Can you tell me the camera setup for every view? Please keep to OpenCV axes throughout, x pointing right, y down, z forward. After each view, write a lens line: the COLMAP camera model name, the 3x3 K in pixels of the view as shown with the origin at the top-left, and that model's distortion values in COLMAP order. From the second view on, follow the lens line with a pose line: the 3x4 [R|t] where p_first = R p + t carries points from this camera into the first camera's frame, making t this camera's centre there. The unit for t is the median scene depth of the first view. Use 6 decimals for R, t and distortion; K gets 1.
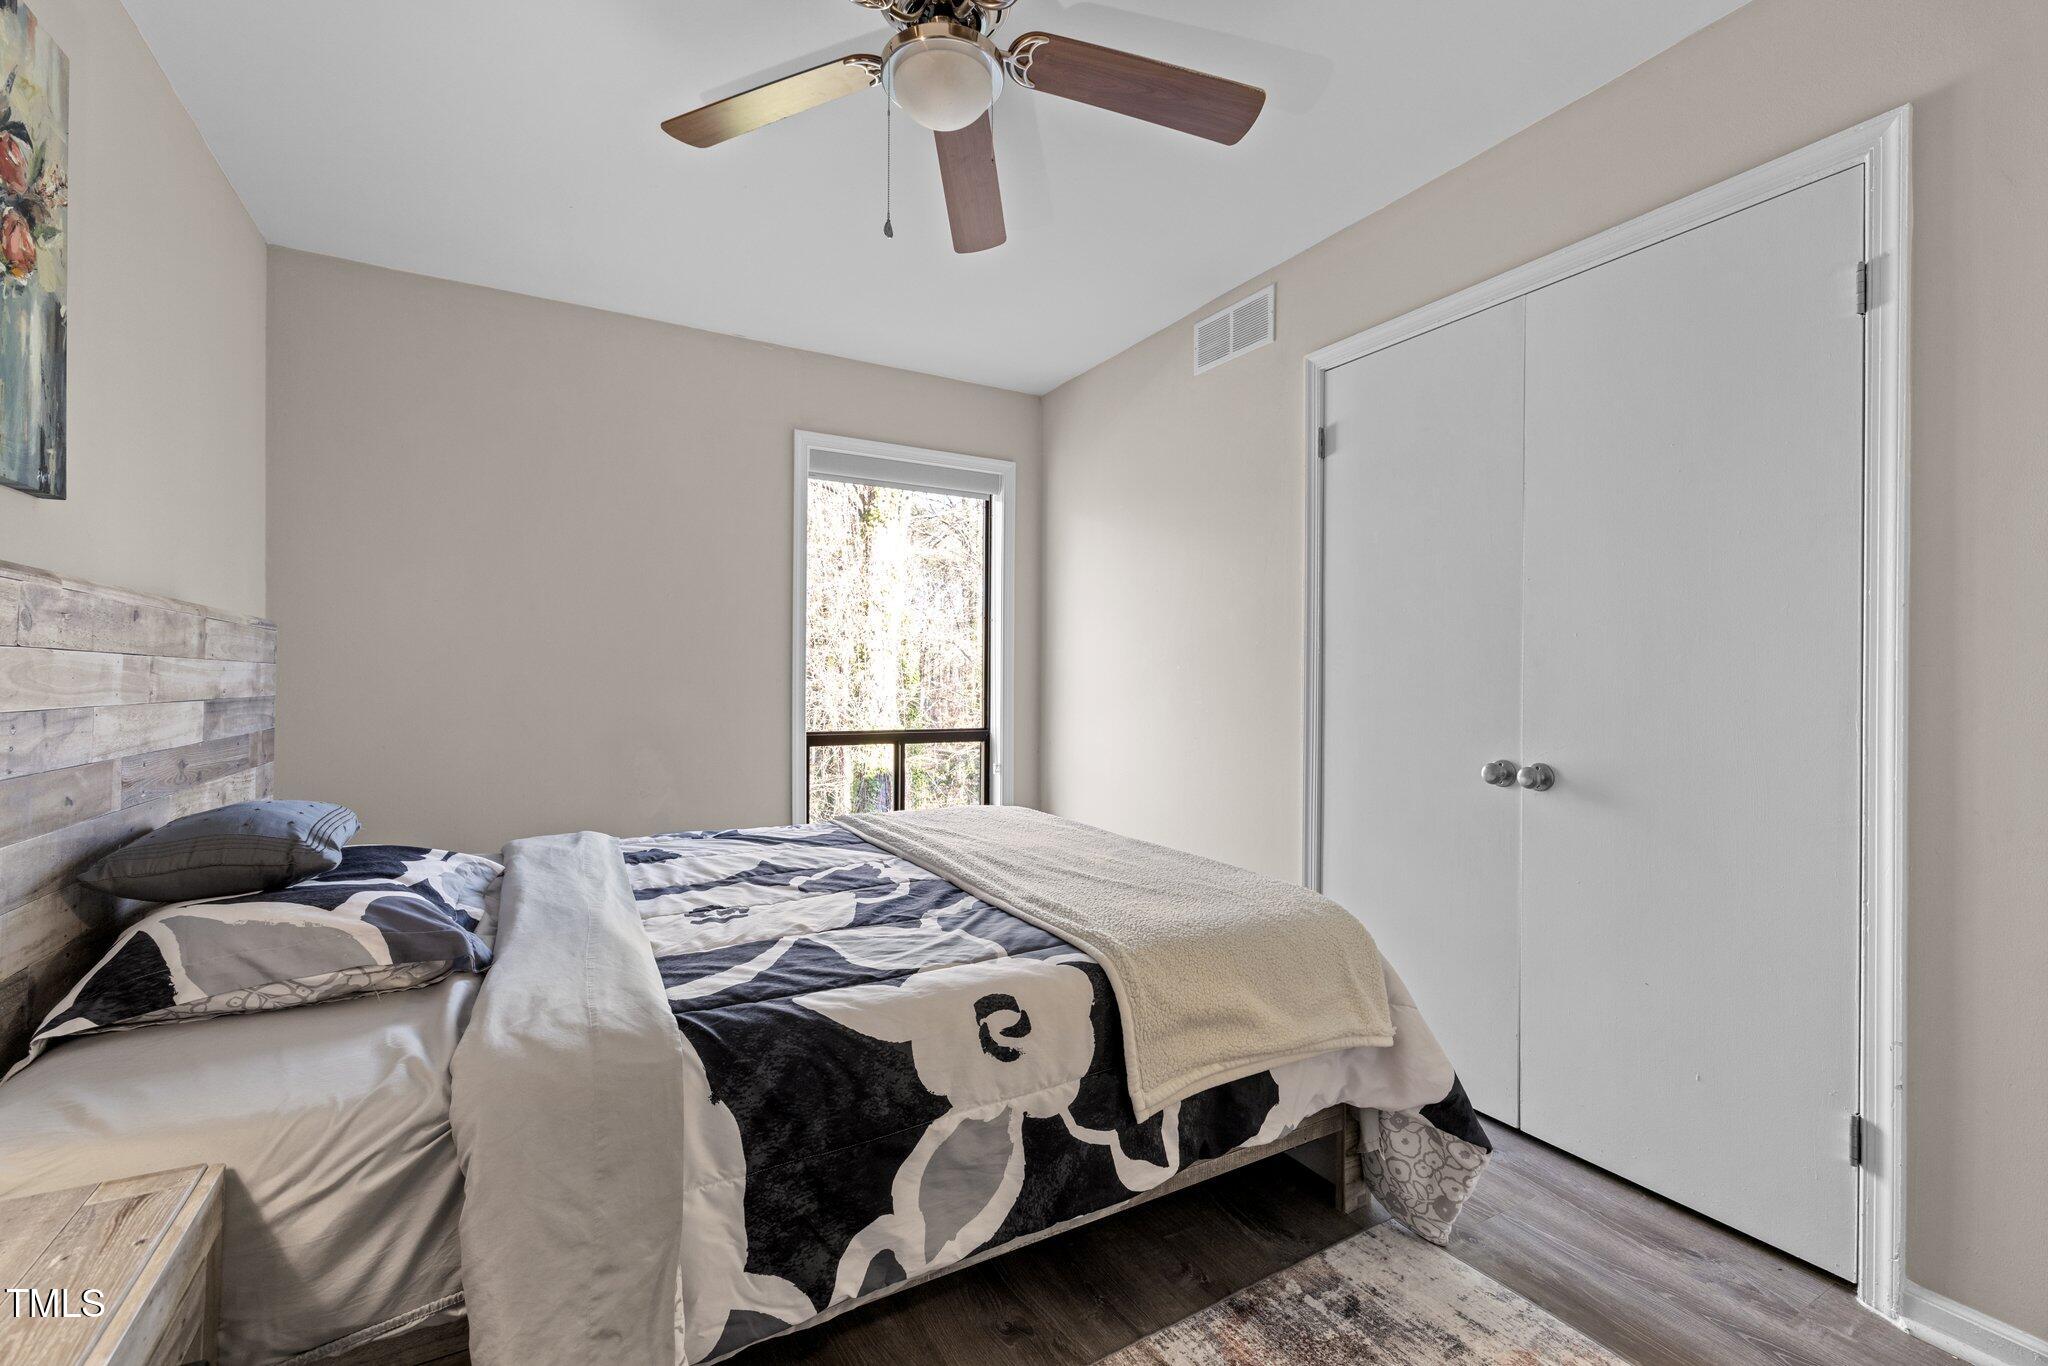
lens RADIAL K [[869.5, 0, 1023.9], [0, 869.5, 678.5], [0, 0, 1]] dist [-0.000043, 0.000290]
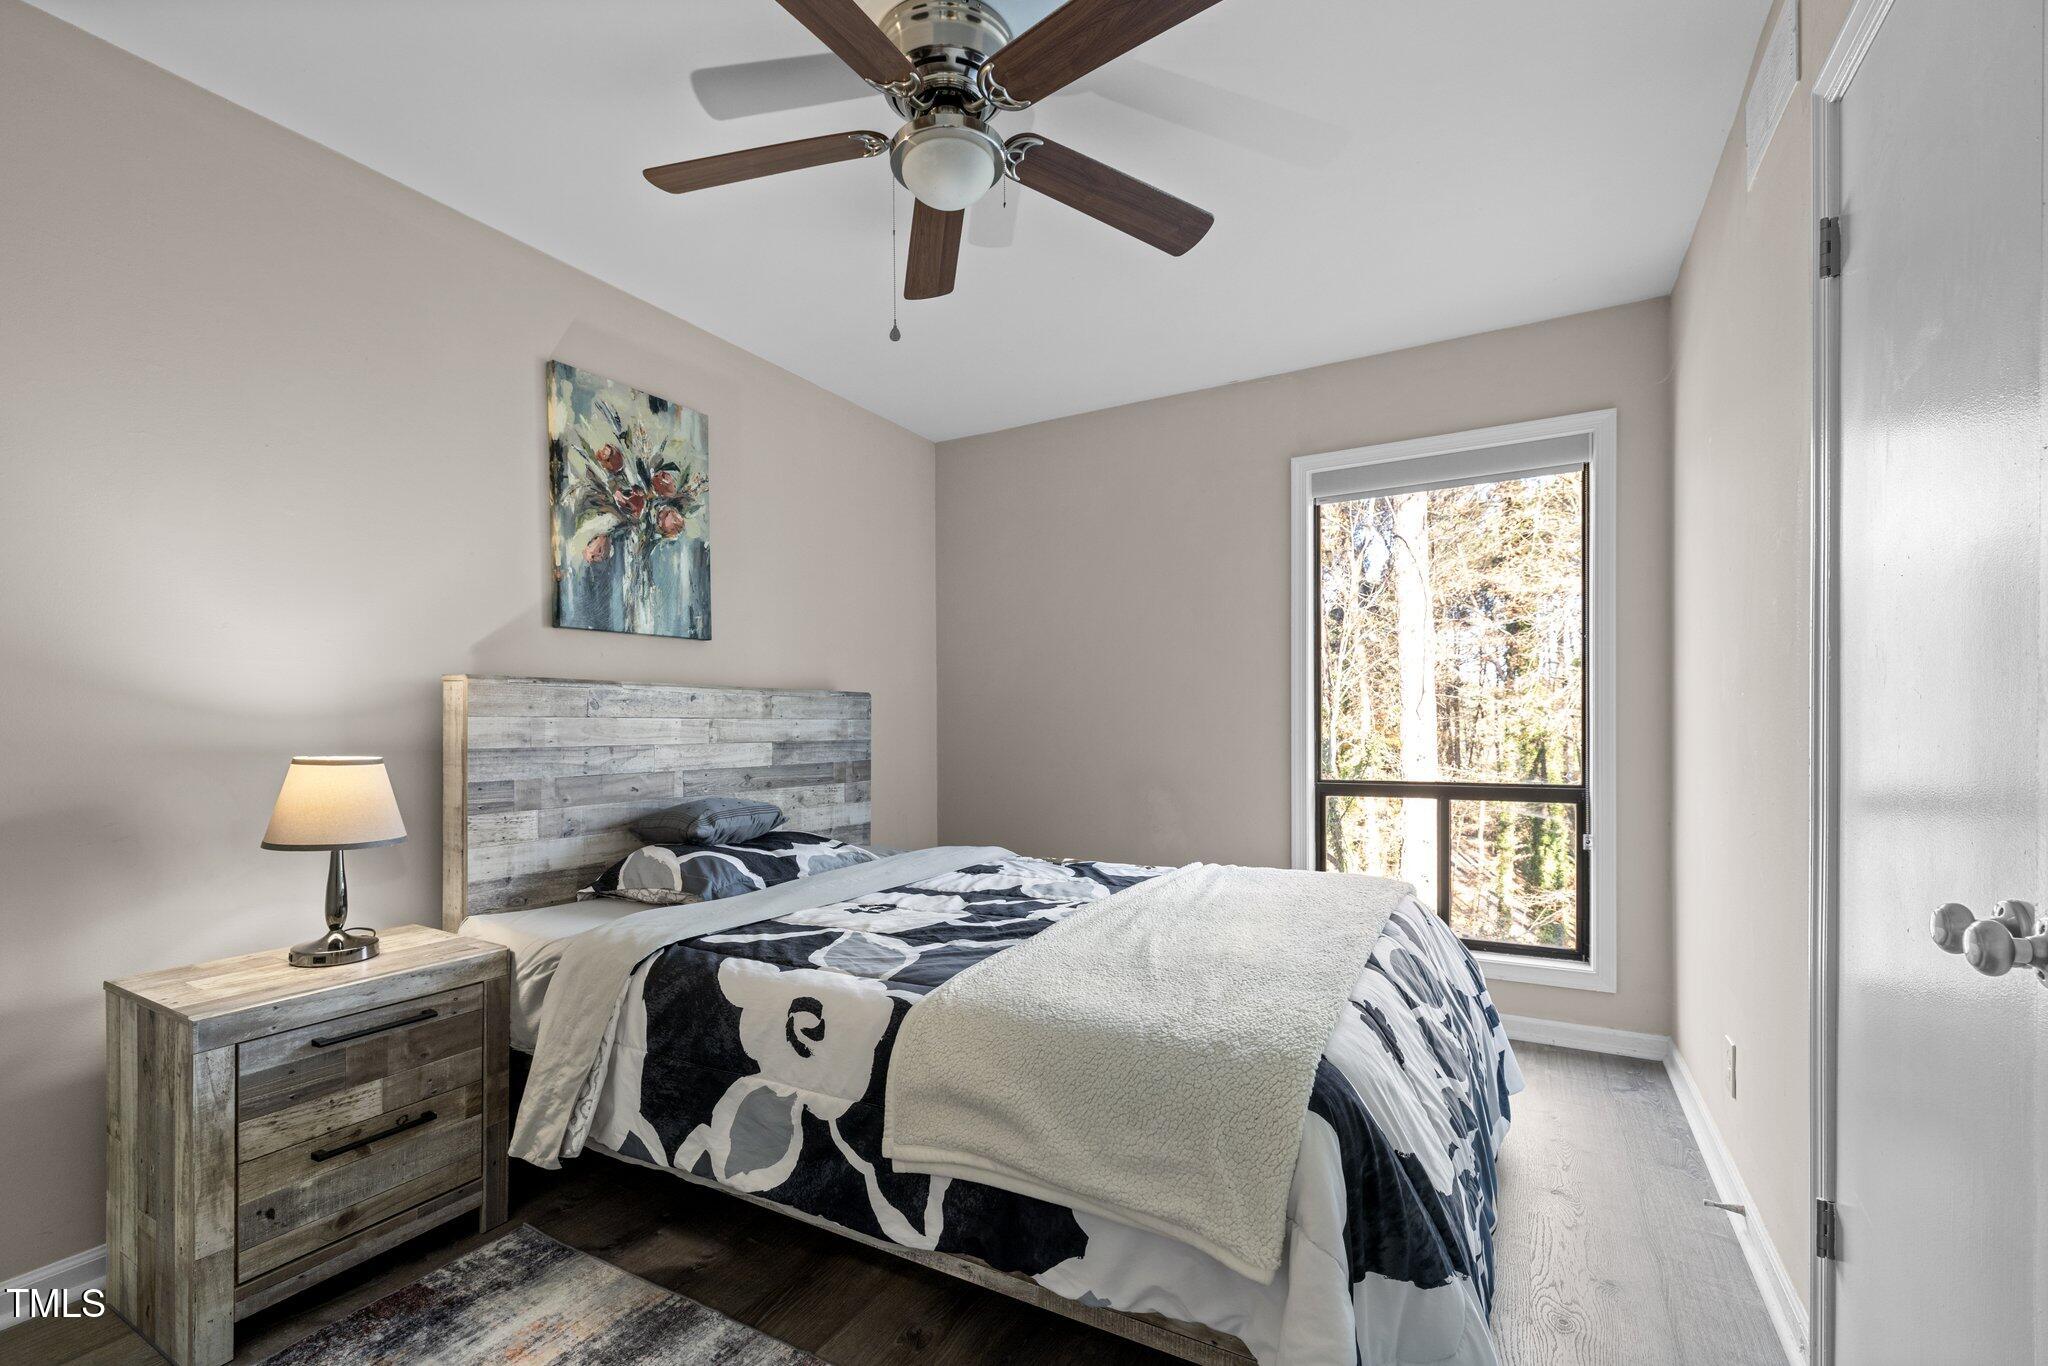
lens RADIAL K [[895.0, 0, 990.3], [0, 895.0, 734.2], [0, 0, 1]] dist [0.001400, 0.000366]
pose [[0.496077, -0.004159, -0.868269, 1.057946], [0.014796, 0.999884, 0.003664, 0.010792], [0.868153, -0.014664, 0.496081, 0.586662]]
